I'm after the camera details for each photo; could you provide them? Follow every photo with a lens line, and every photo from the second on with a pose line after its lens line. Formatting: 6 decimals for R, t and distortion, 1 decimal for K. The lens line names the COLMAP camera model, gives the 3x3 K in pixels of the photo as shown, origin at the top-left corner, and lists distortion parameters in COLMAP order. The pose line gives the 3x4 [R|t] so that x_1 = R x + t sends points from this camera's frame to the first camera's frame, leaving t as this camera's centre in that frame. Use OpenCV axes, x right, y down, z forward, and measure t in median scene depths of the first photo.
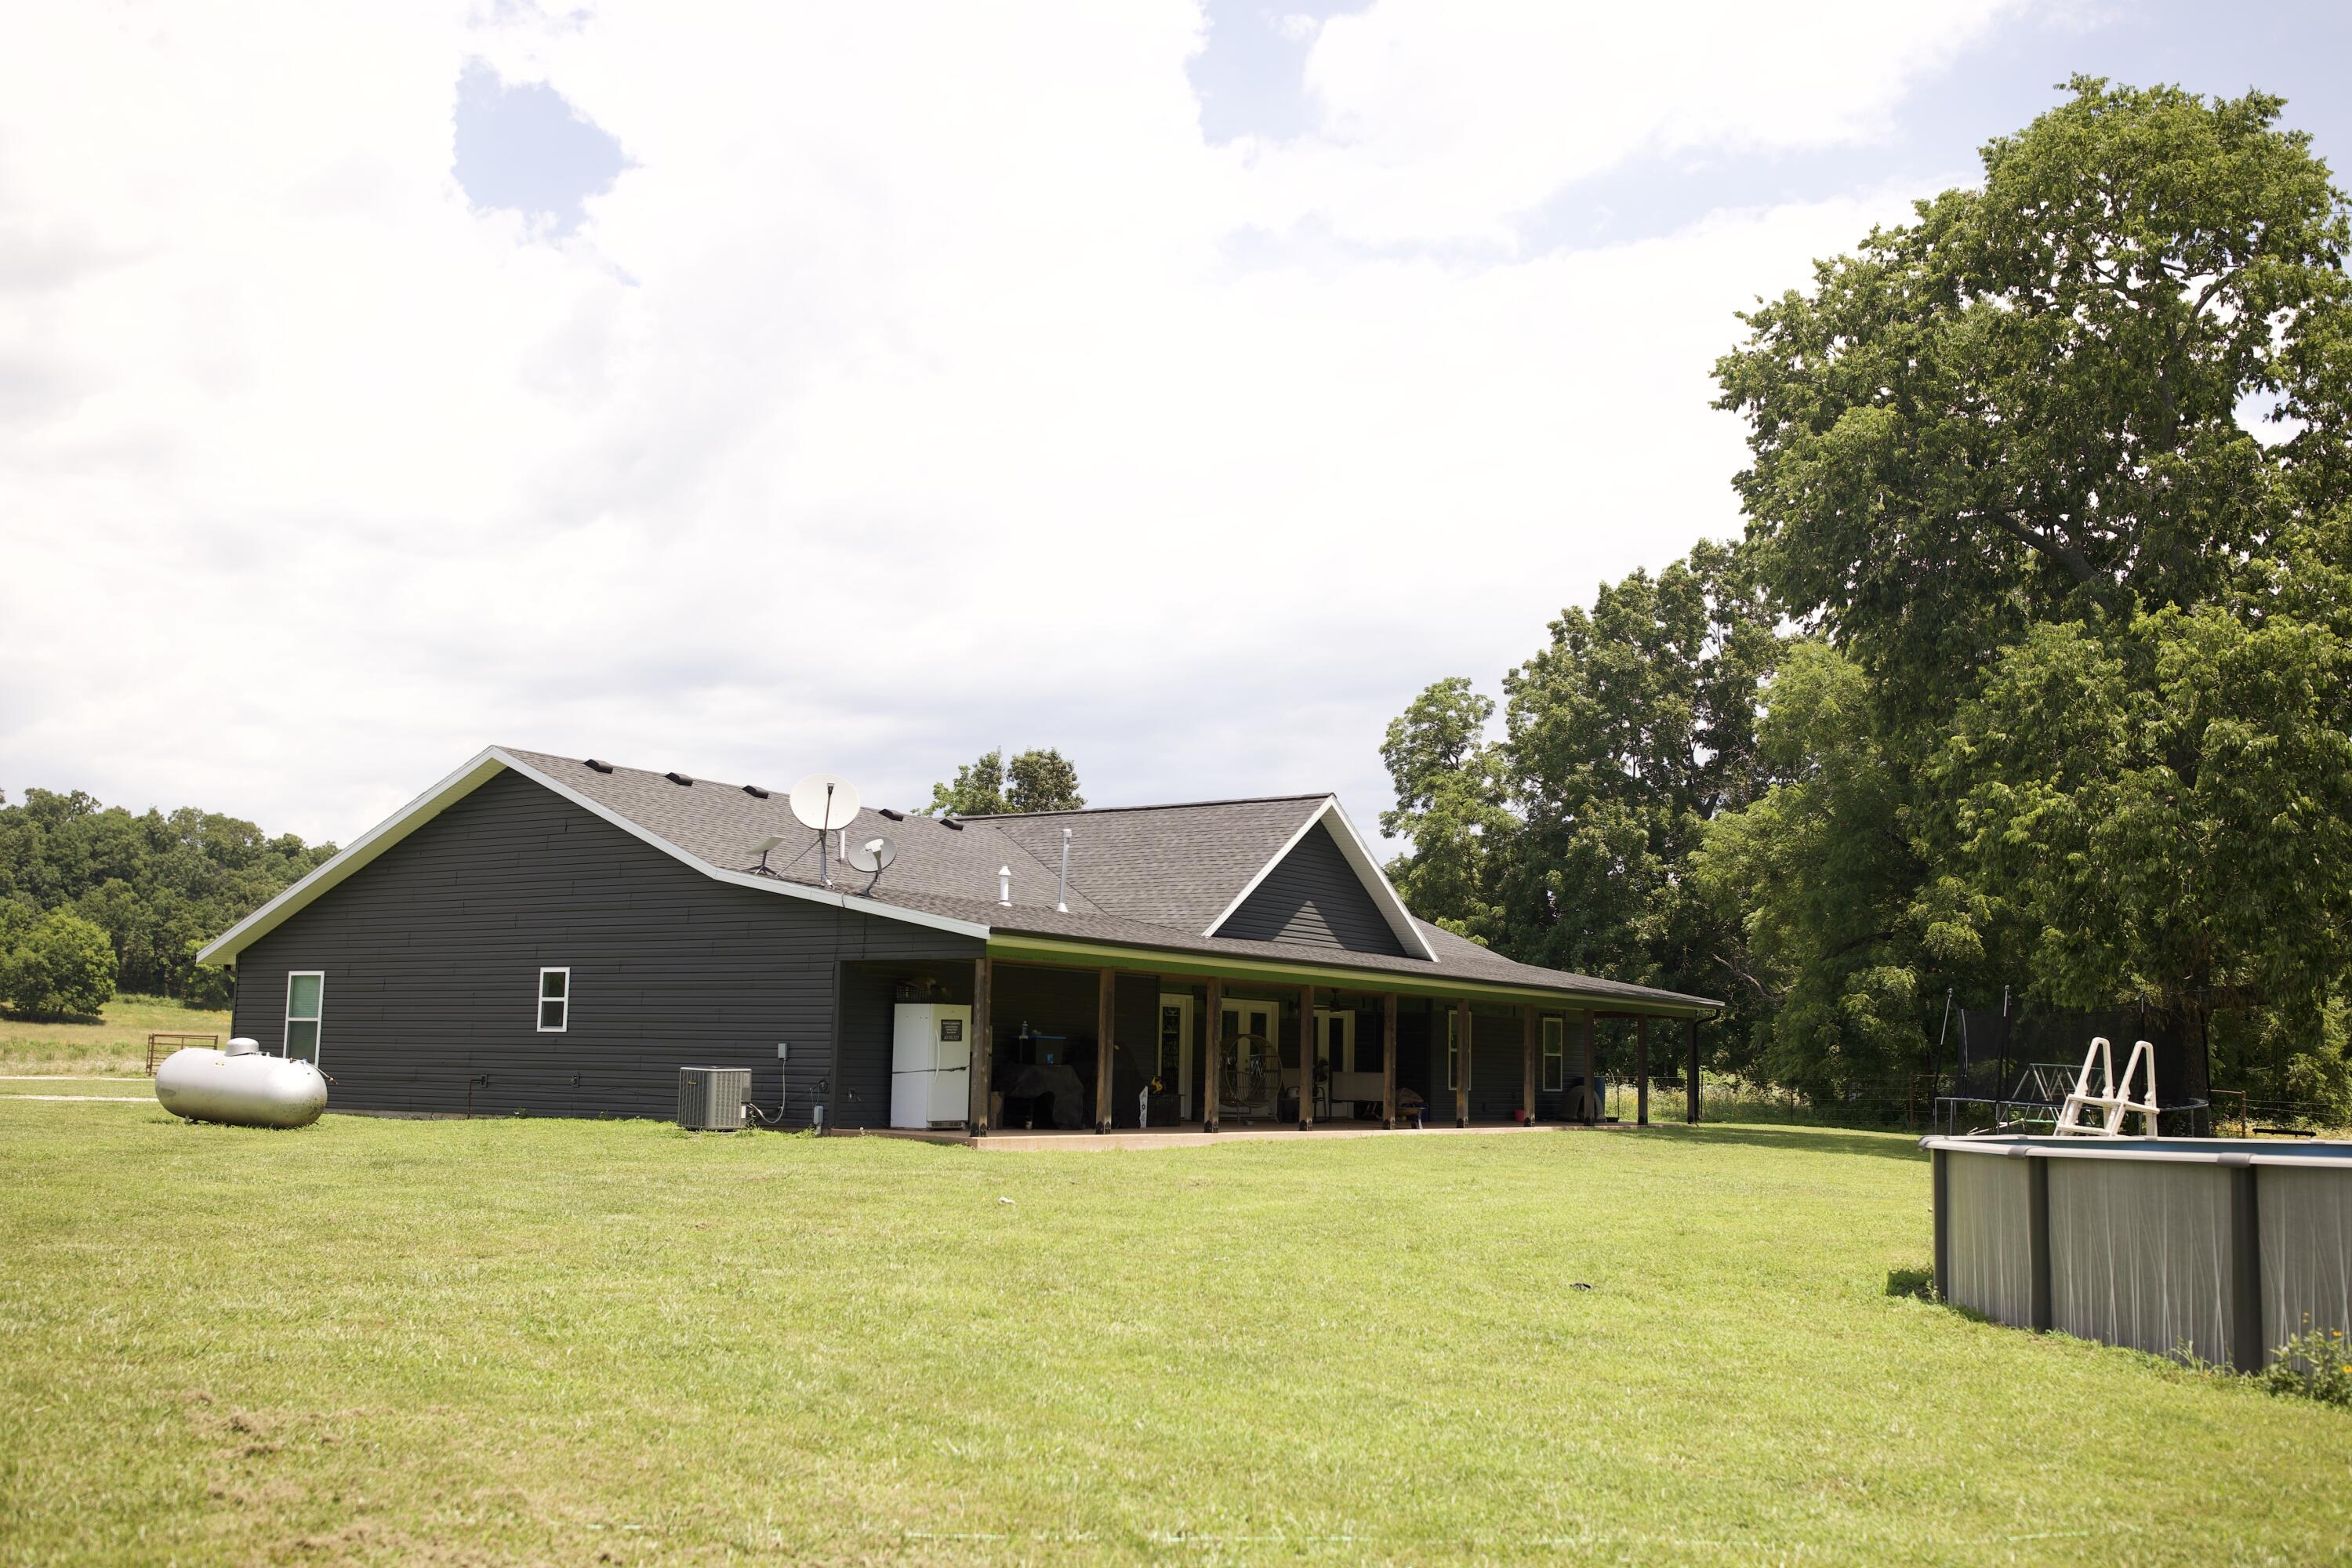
lens RADIAL K [[2252.9, 0, 1176.0], [0, 2252.9, 784.0], [0, 0, 1]] dist [-0.004360, -0.028509]
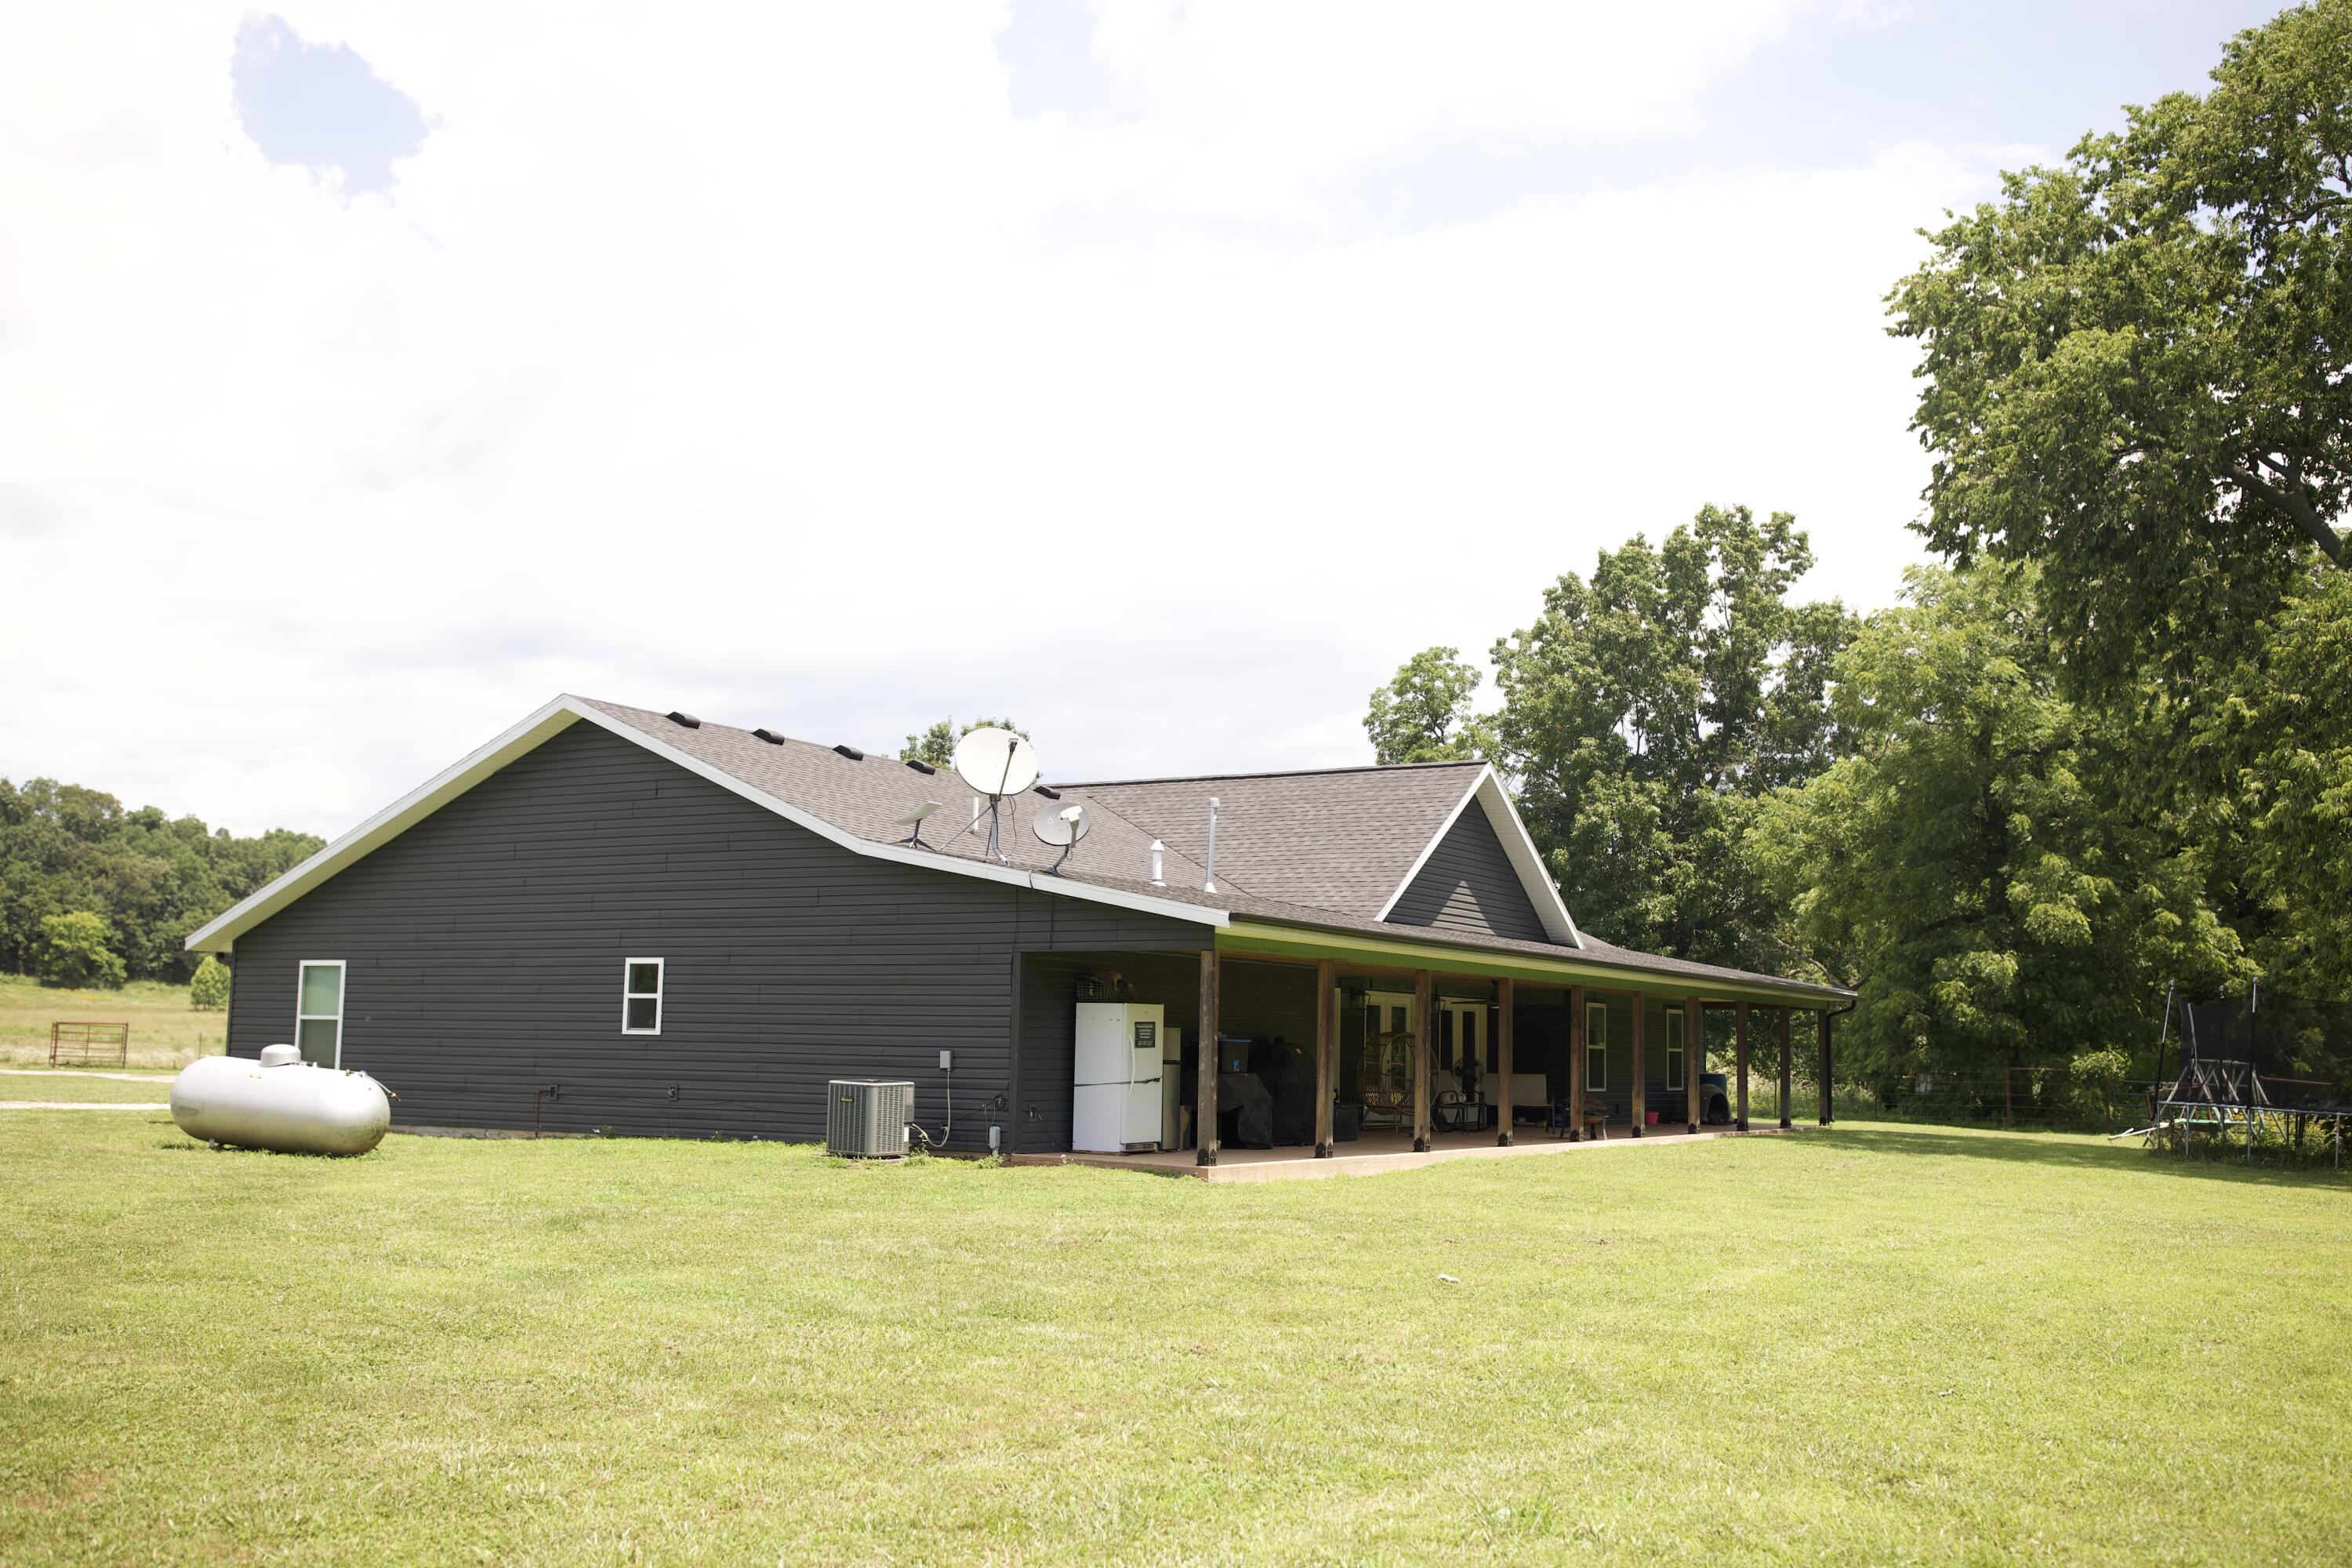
lens RADIAL K [[2252.9, 0, 1176.0], [0, 2252.9, 784.0], [0, 0, 1]] dist [-0.004360, -0.028509]
pose [[0.998347, 0.005591, 0.057210, -0.098336], [-0.006164, 0.999933, 0.009840, 0.005510], [-0.057151, -0.010176, 0.998314, 0.116944]]
